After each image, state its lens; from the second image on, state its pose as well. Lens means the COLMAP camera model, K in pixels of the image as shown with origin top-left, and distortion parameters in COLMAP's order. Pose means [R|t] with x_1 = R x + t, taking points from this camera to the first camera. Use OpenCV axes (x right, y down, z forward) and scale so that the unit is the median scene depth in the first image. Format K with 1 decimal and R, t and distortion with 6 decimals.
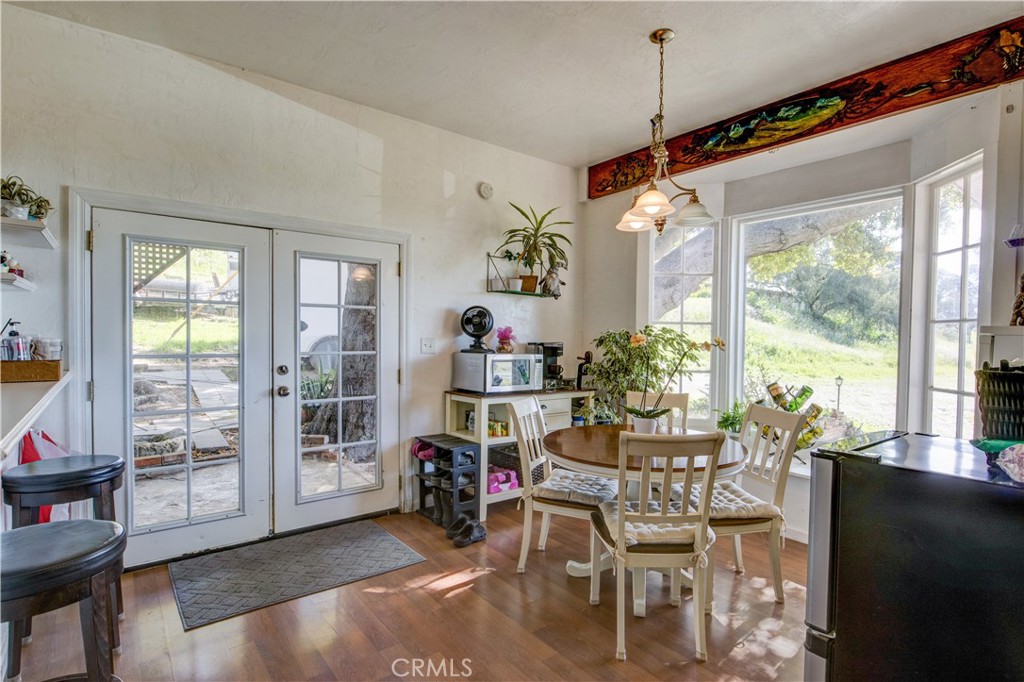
lens RADIAL K [[510.4, 0, 511.1], [0, 510.4, 341.5], [0, 0, 1]] dist [-0.007308, -0.001567]
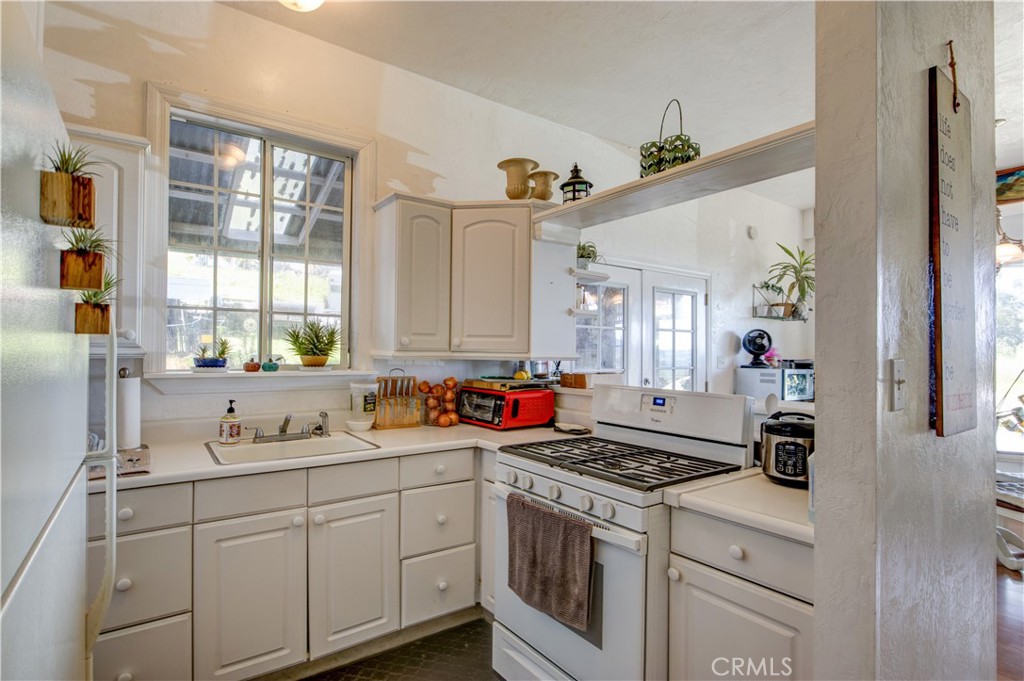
lens RADIAL K [[510.4, 0, 512.6], [0, 510.4, 345.5], [0, 0, 1]] dist [-0.007308, -0.001567]
pose [[0.999008, -0.001775, -0.044506, -0.582676], [0.000555, 0.999624, -0.027420, 0.001360], [0.044538, 0.027368, 0.998633, -0.221493]]
